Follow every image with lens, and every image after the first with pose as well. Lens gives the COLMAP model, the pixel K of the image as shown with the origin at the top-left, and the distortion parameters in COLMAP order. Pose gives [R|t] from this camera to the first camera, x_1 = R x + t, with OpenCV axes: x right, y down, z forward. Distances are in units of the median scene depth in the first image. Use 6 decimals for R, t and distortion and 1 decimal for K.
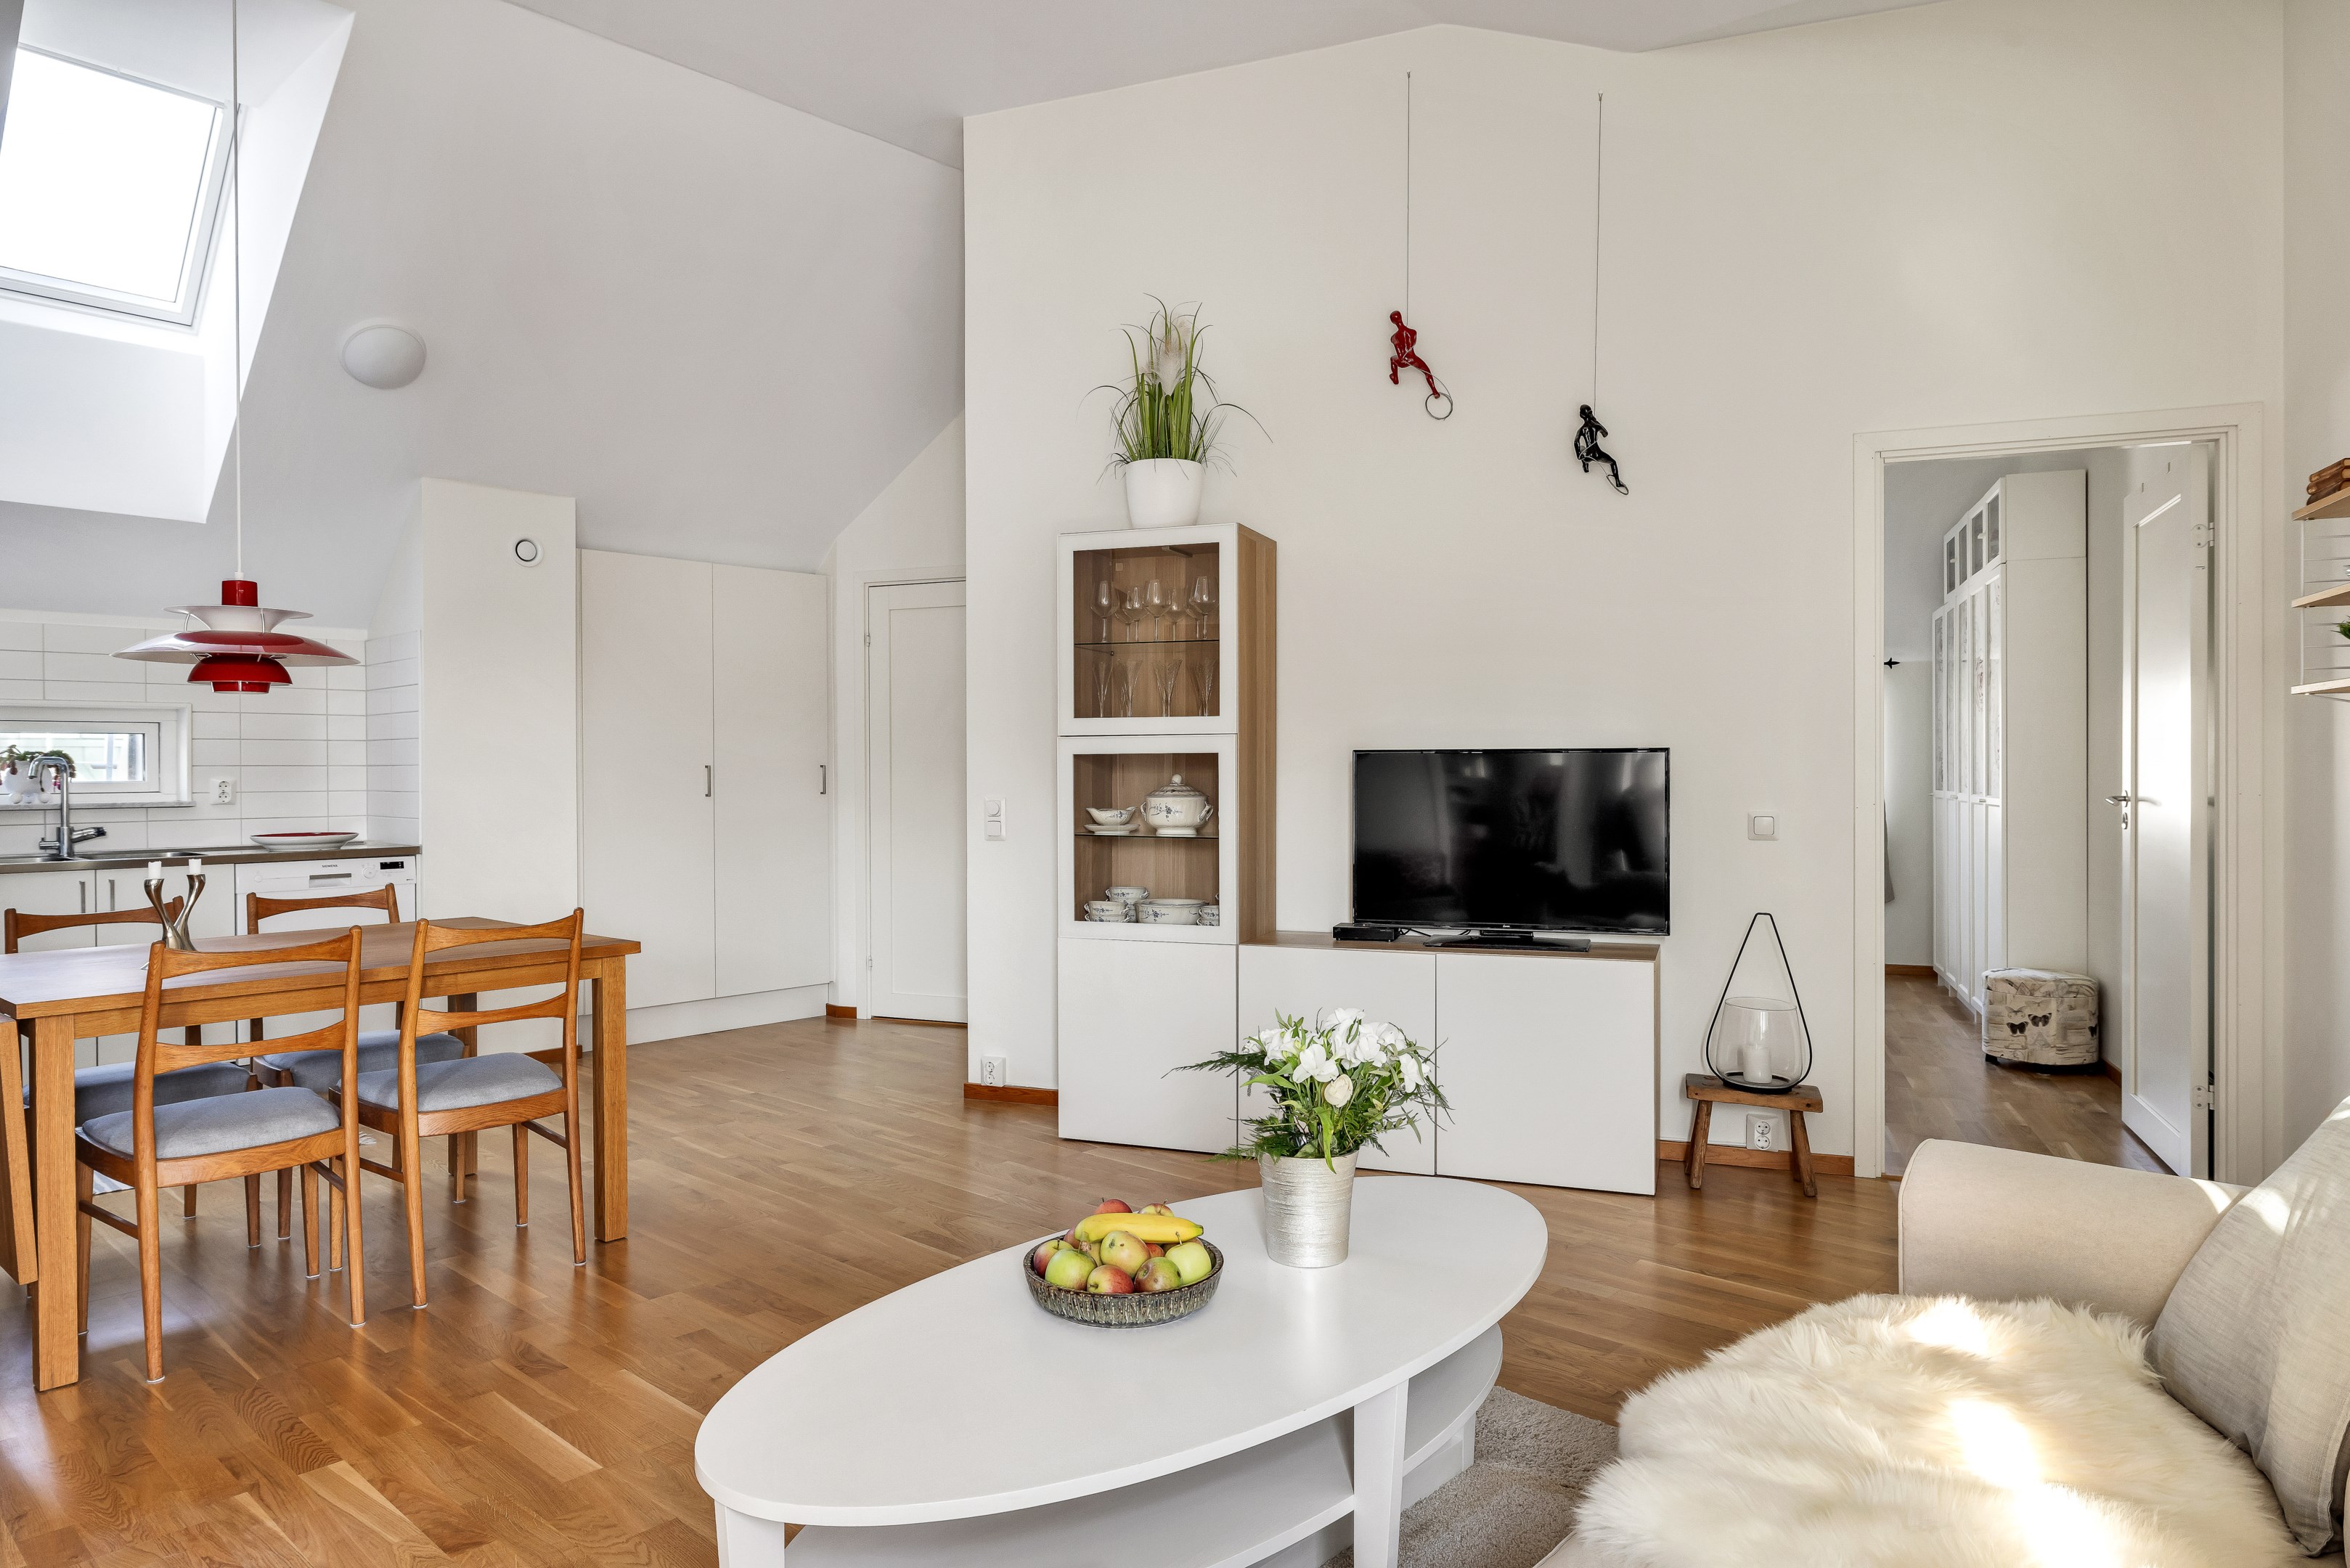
lens RADIAL K [[1397.0, 0, 1160.9], [0, 1397.0, 768.1], [0, 0, 1]] dist [-0.008878, 0.007009]
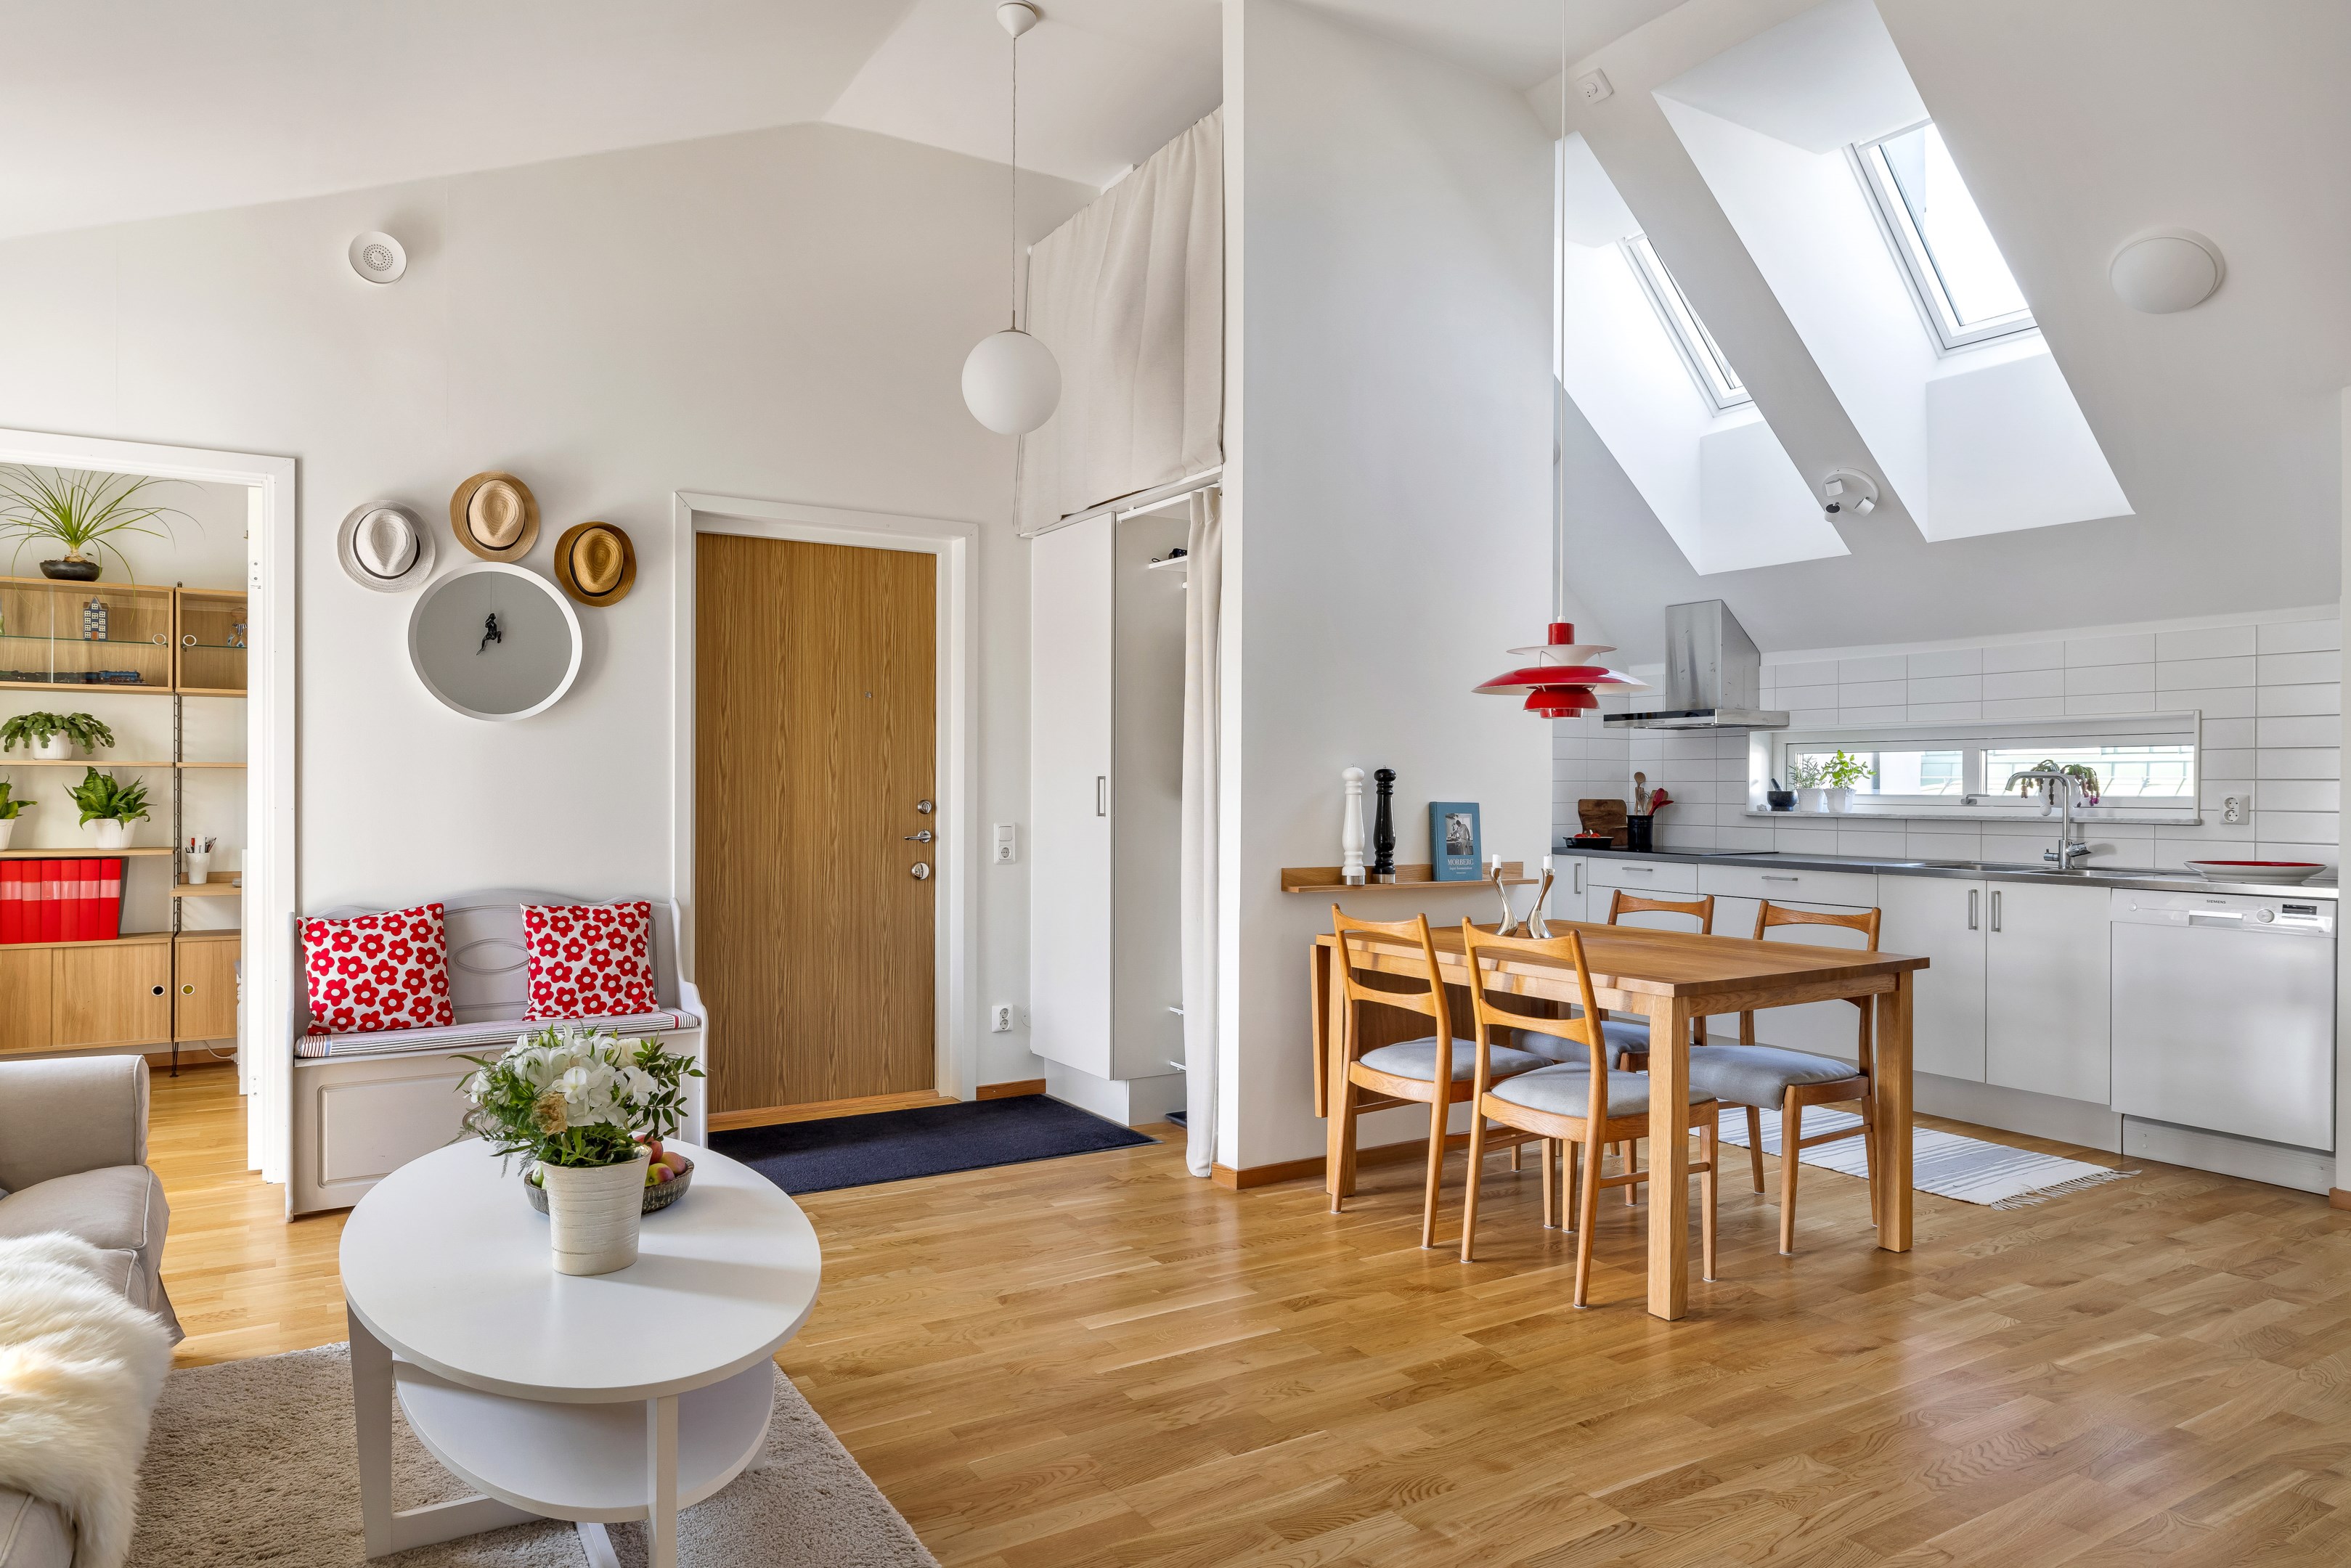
lens RADIAL K [[1438.7, 0, 1174.2], [0, 1438.7, 792.5], [0, 0, 1]] dist [-0.007446, -0.001908]
pose [[-0.280388, 0.007964, -0.959854, 0.594162], [-0.001613, 0.999960, 0.008768, -0.000667], [0.959885, 0.004007, -0.280364, 1.007663]]
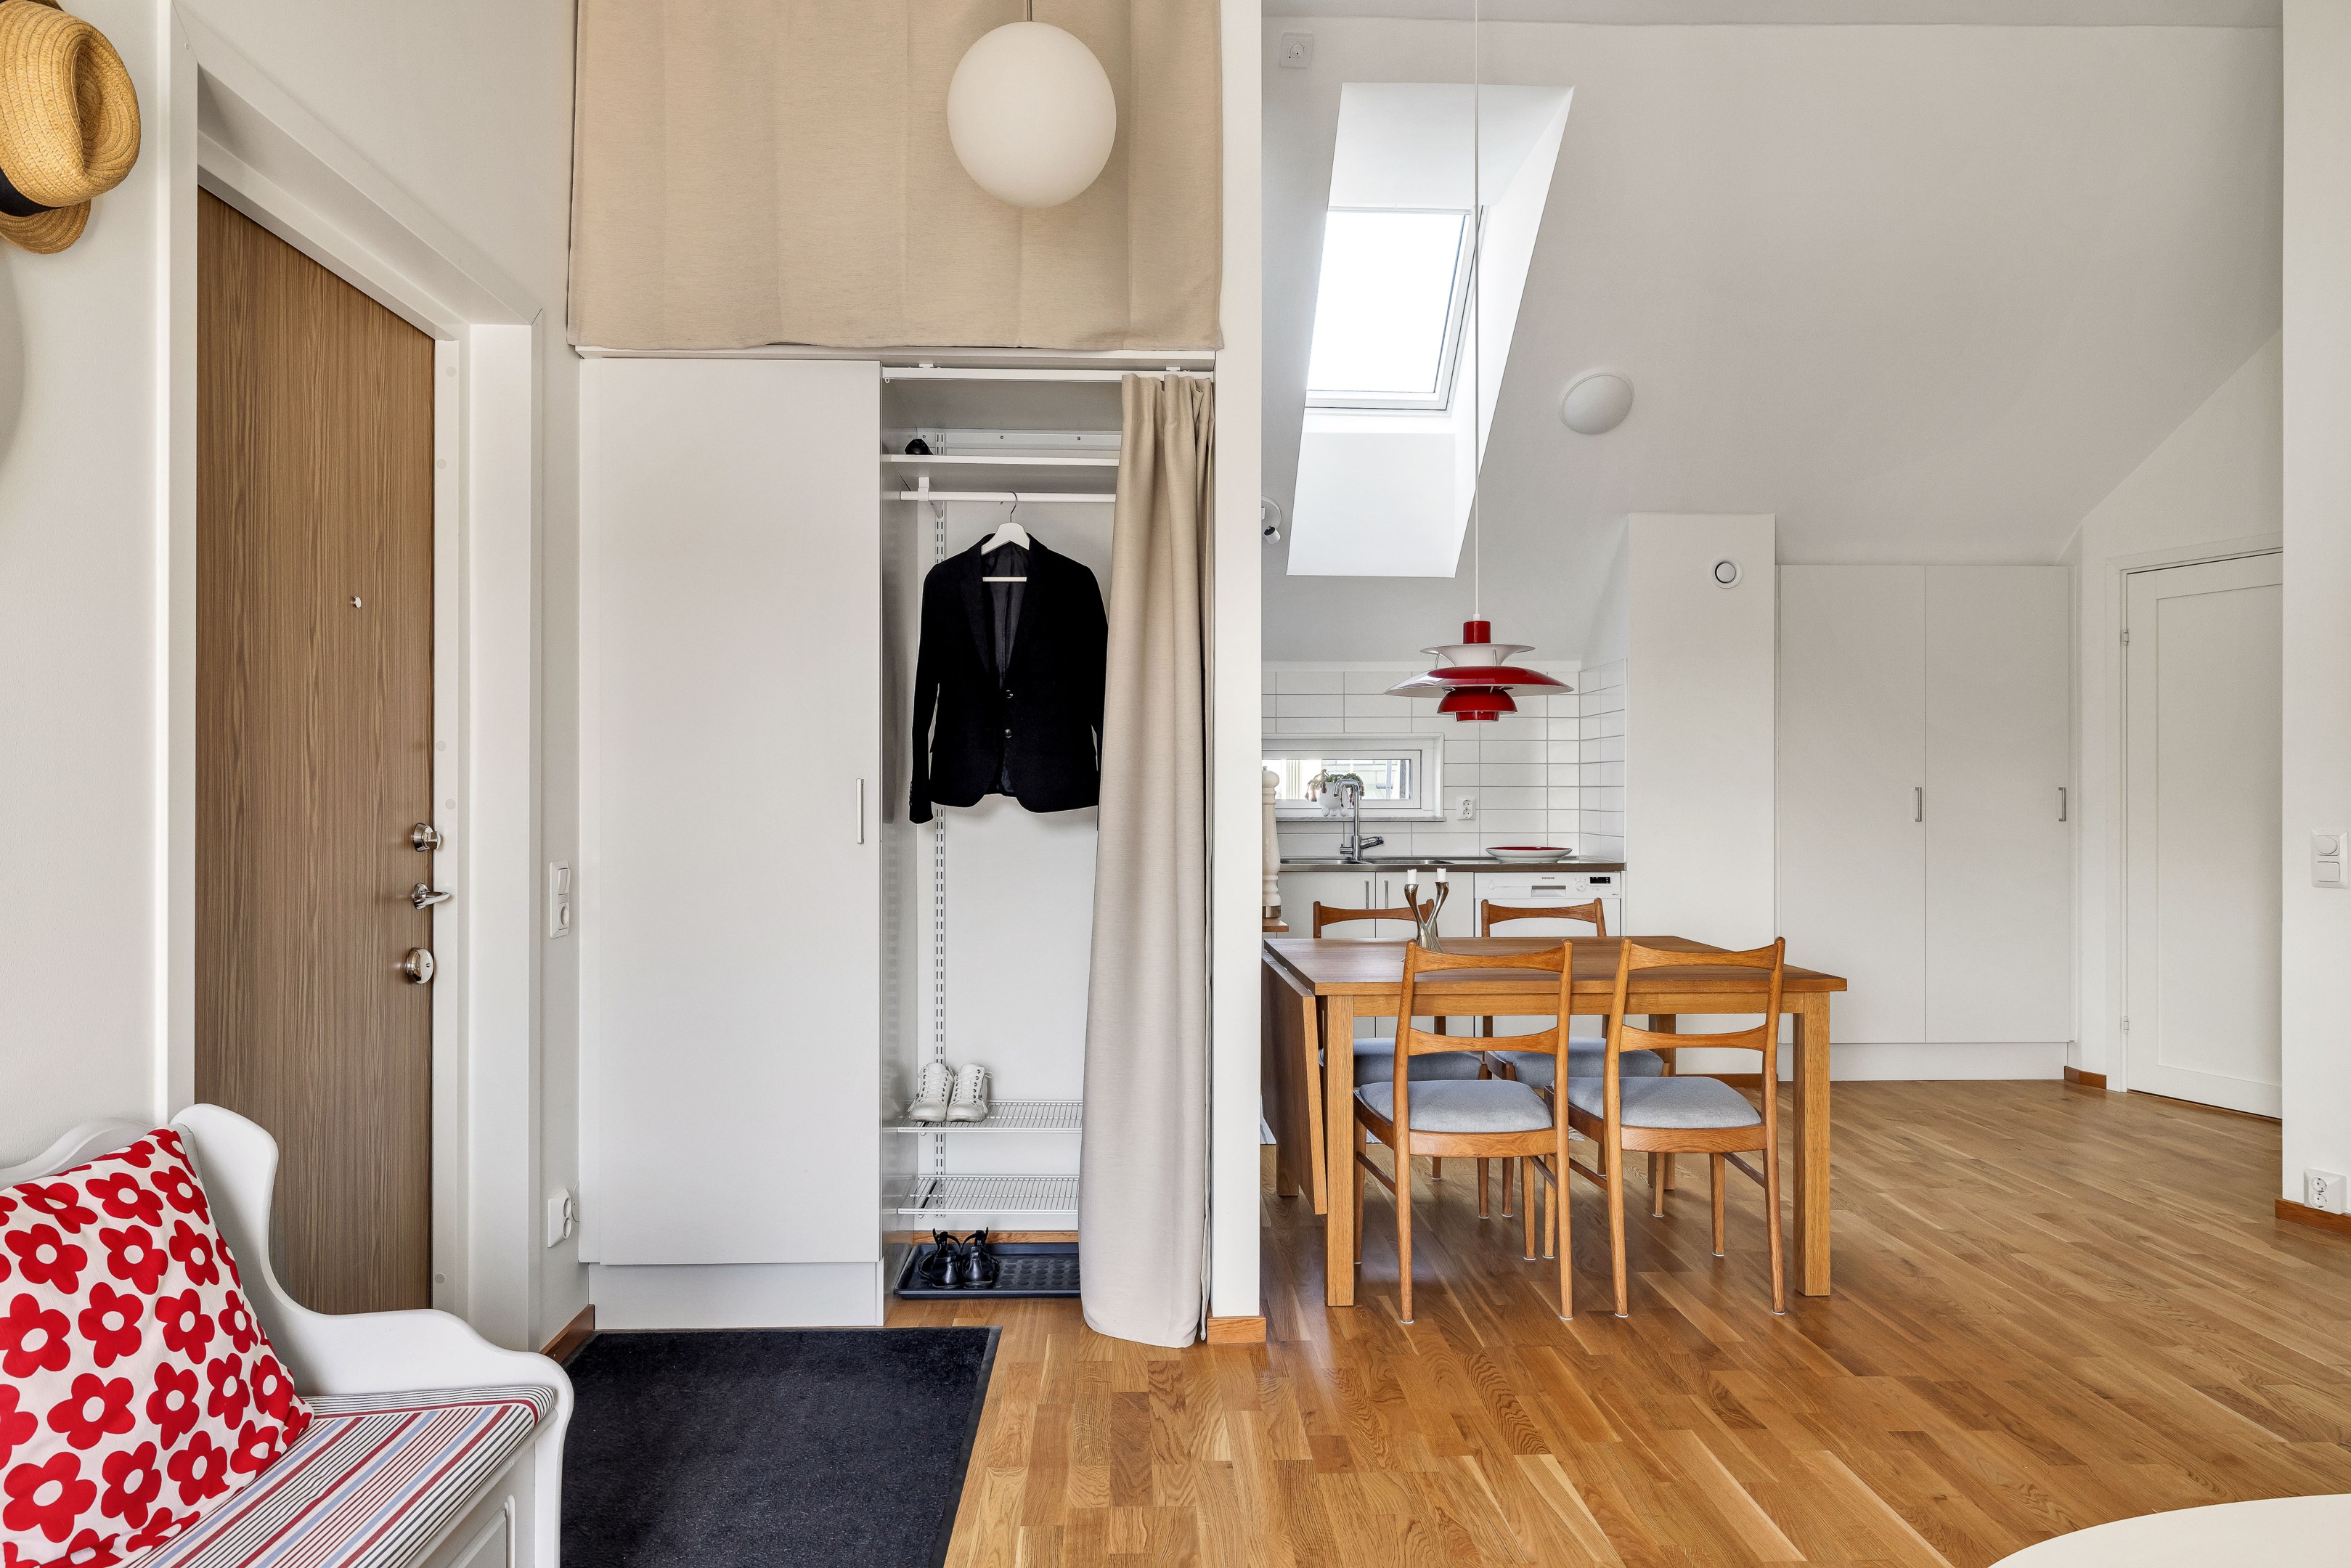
lens RADIAL K [[1397.6, 0, 1167.2], [0, 1397.6, 796.5], [0, 0, 1]] dist [-0.008878, 0.007009]
pose [[0.693081, 0.007766, -0.720818, -0.021669], [-0.004305, 0.999969, 0.006634, 0.000115], [0.720847, -0.001495, 0.693092, 0.039994]]
